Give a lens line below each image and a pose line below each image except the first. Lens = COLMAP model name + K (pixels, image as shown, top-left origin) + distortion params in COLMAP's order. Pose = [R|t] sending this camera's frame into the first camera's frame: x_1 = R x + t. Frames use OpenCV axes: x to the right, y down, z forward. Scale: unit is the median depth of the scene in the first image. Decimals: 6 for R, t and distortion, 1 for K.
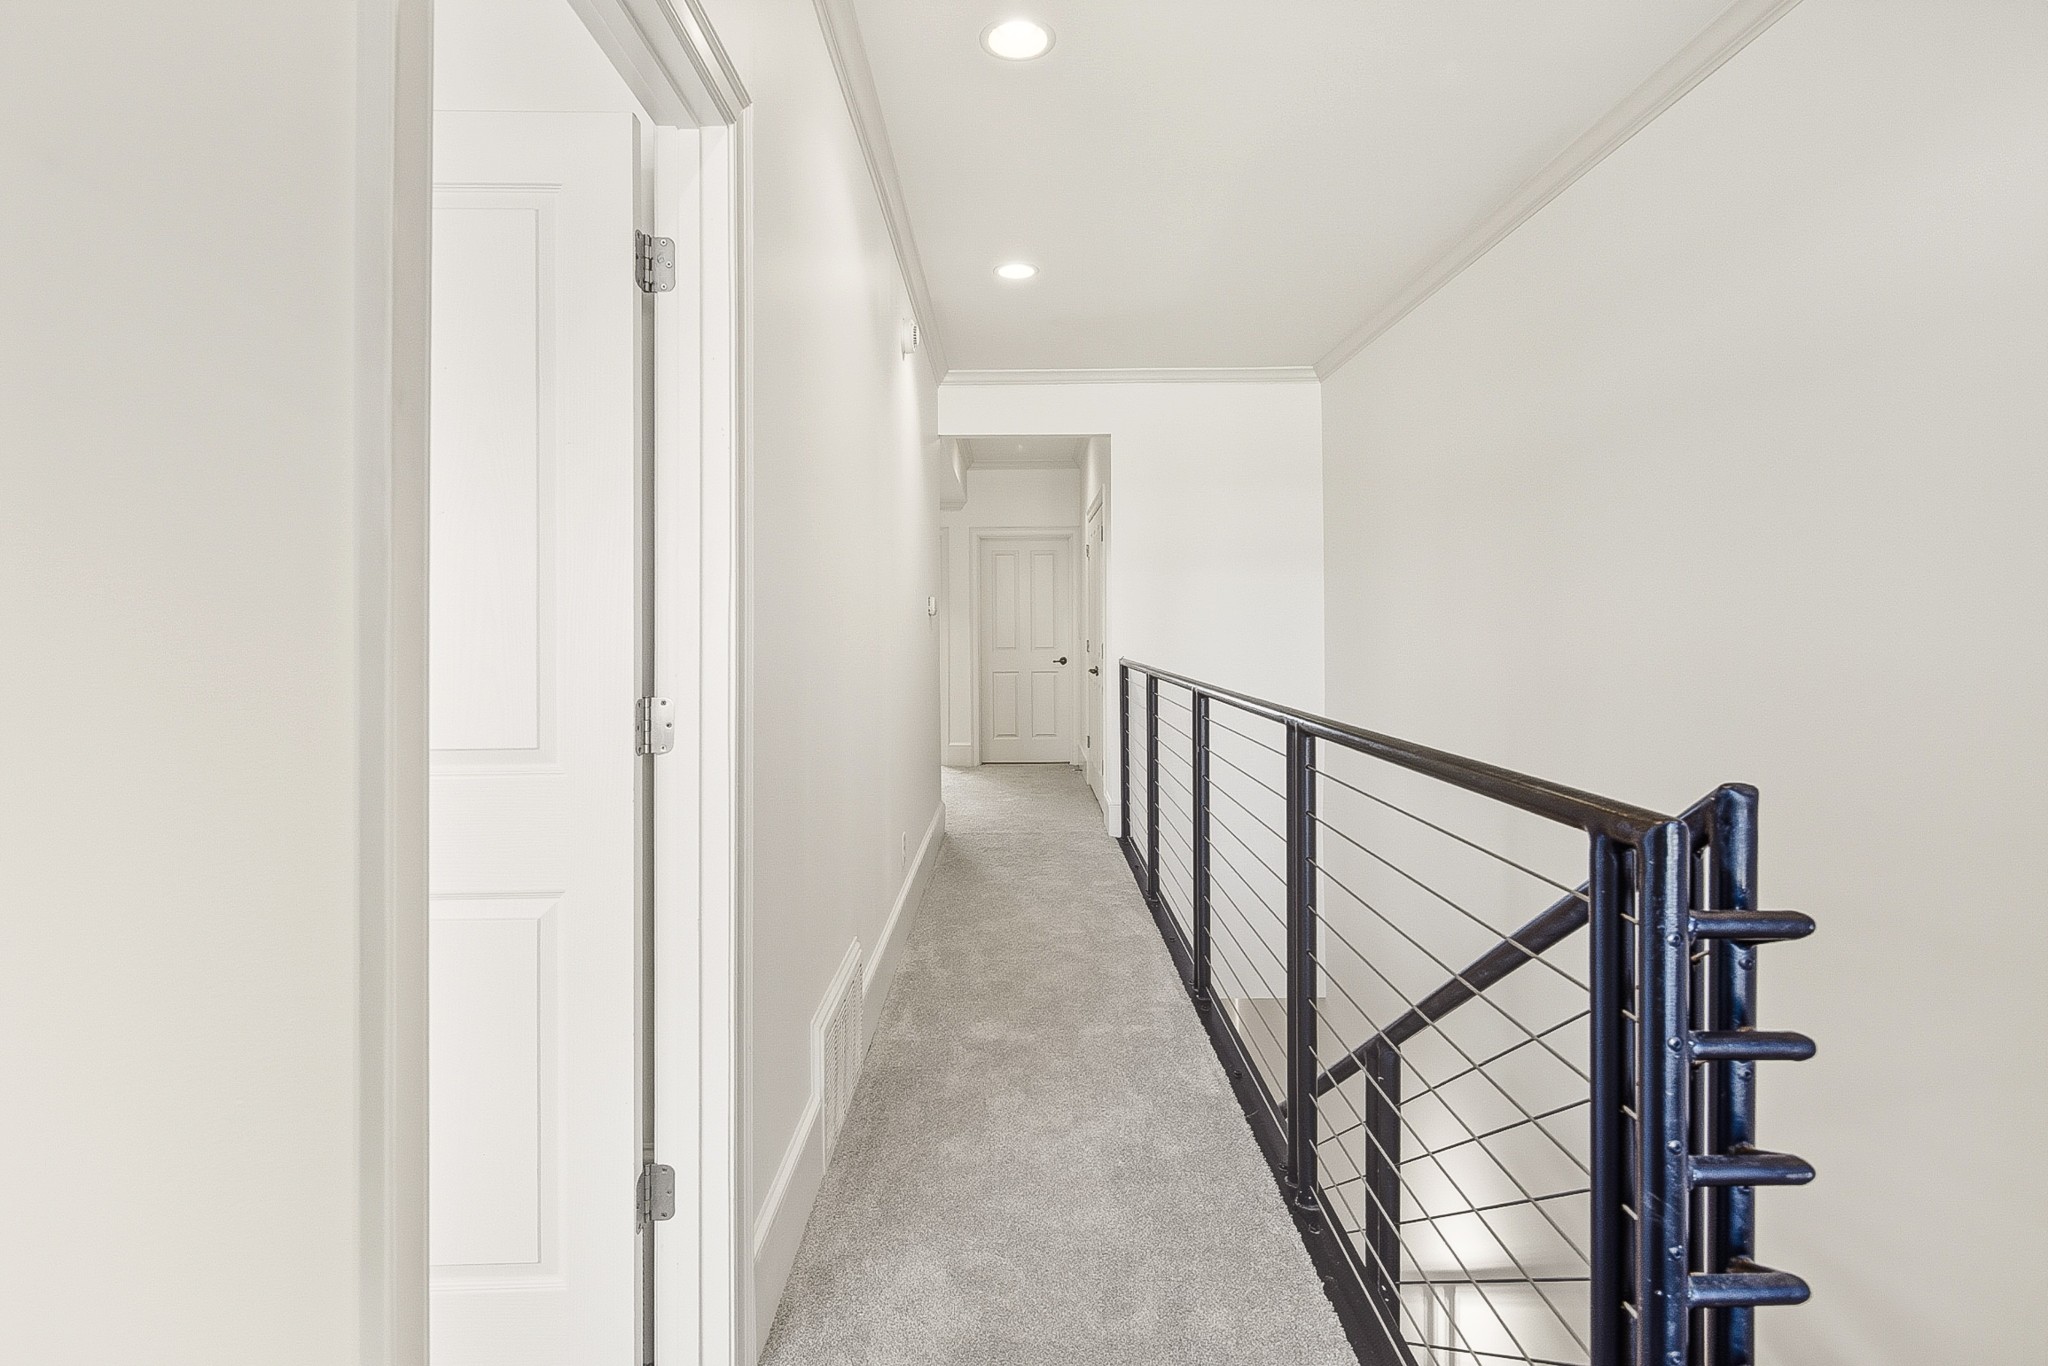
lens RADIAL K [[998.6, 0, 1021.1], [0, 998.6, 653.8], [0, 0, 1]] dist [0.000572, -0.000361]
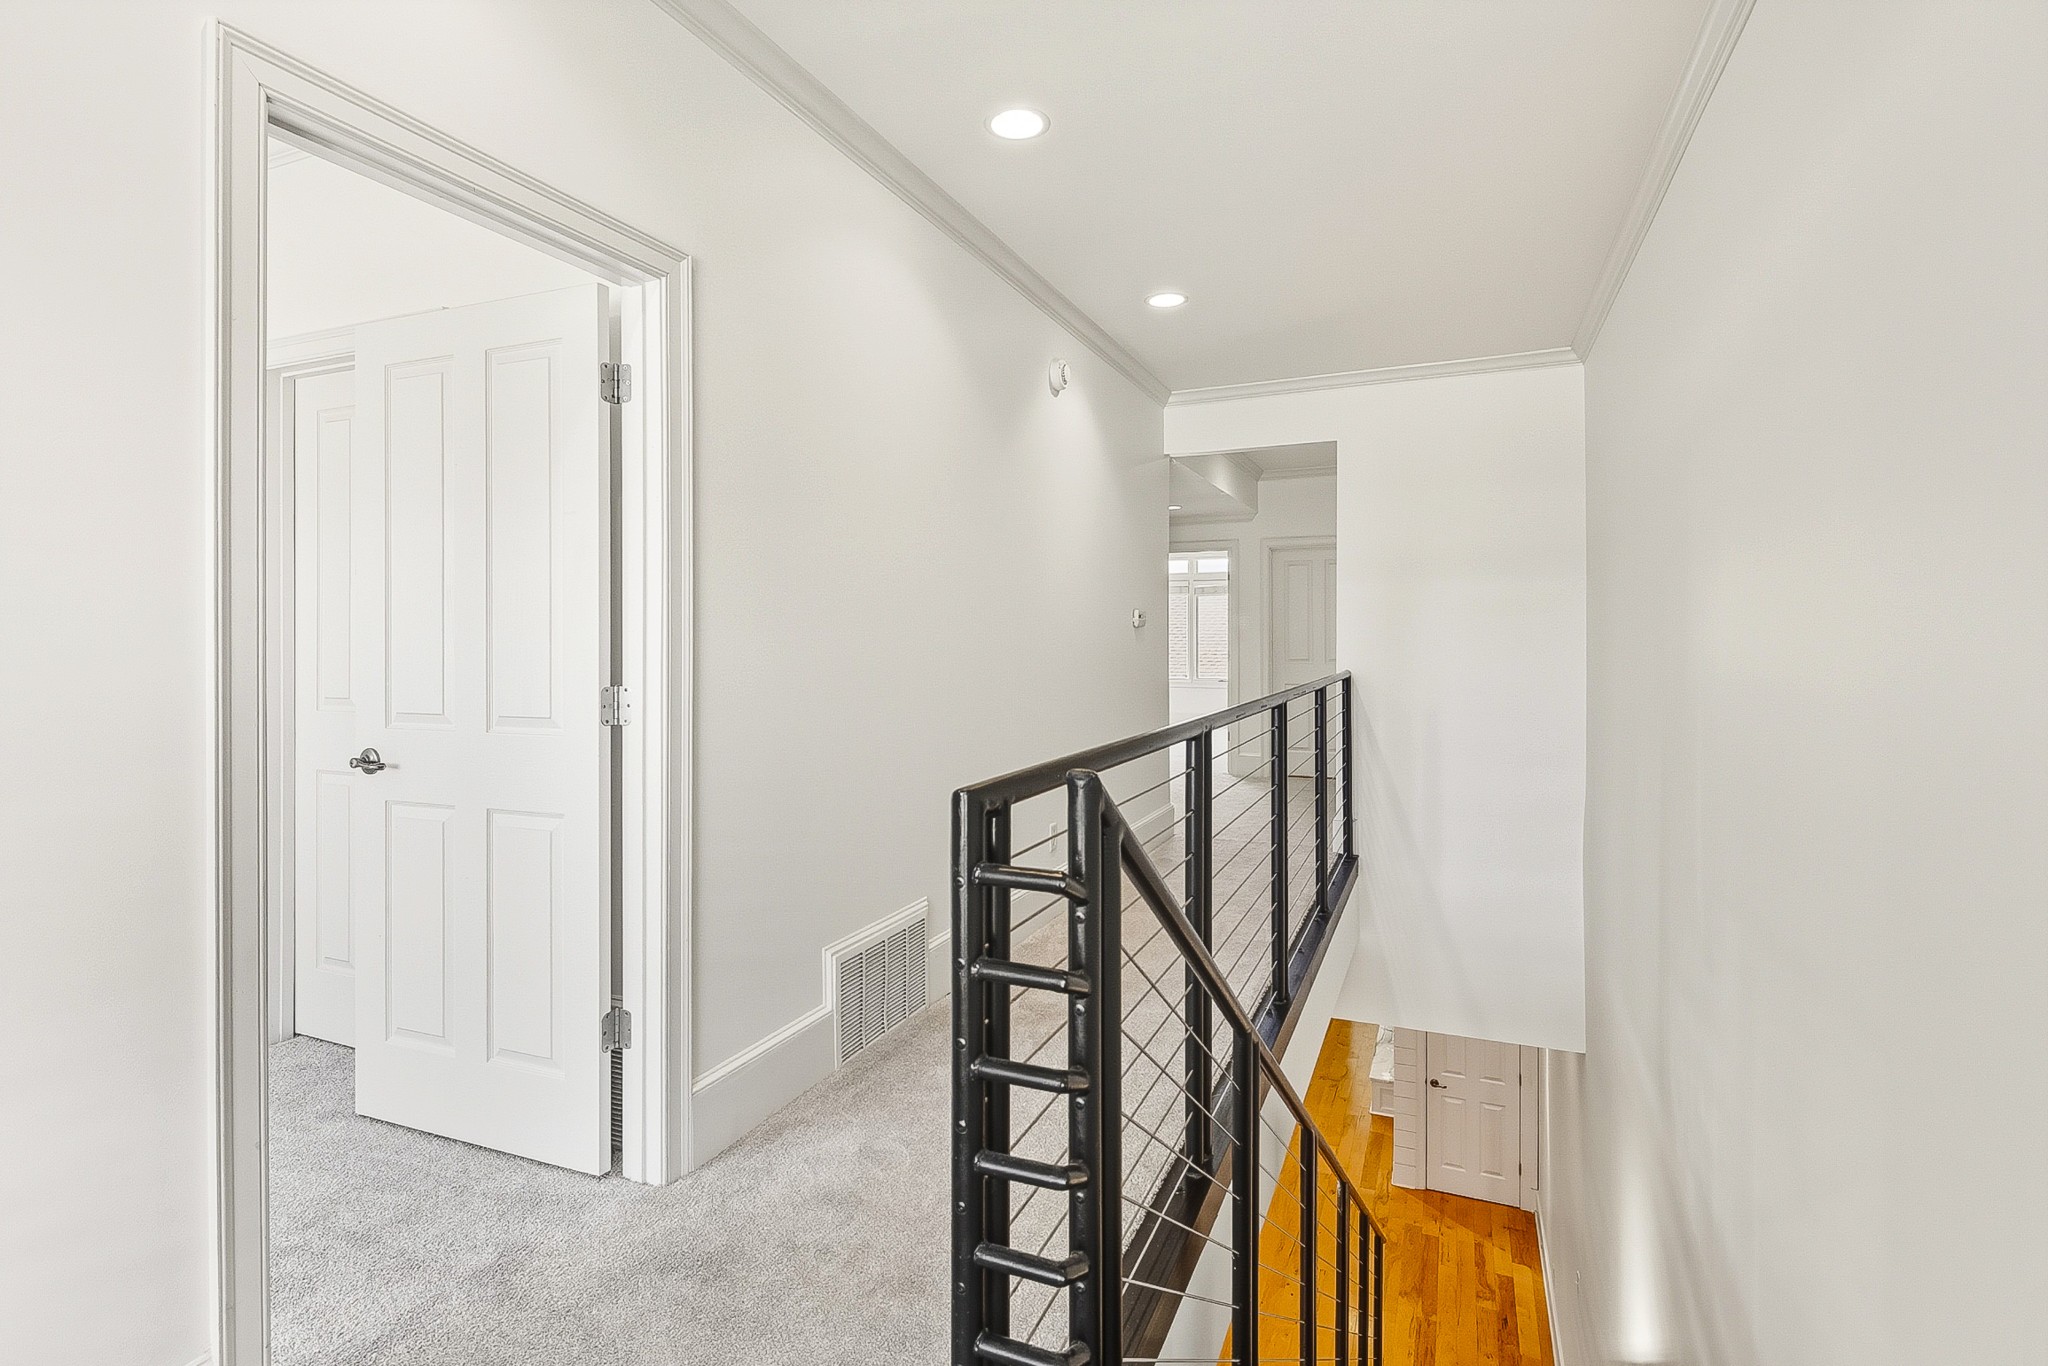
lens RADIAL K [[997.0, 0, 1008.8], [0, 997.0, 682.7], [0, 0, 1]] dist [0.003241, -0.002470]
pose [[0.912689, 0.020198, -0.408156, 0.516895], [-0.013077, 0.999710, 0.020231, 0.001369], [0.408447, -0.013128, 0.912688, -0.058760]]
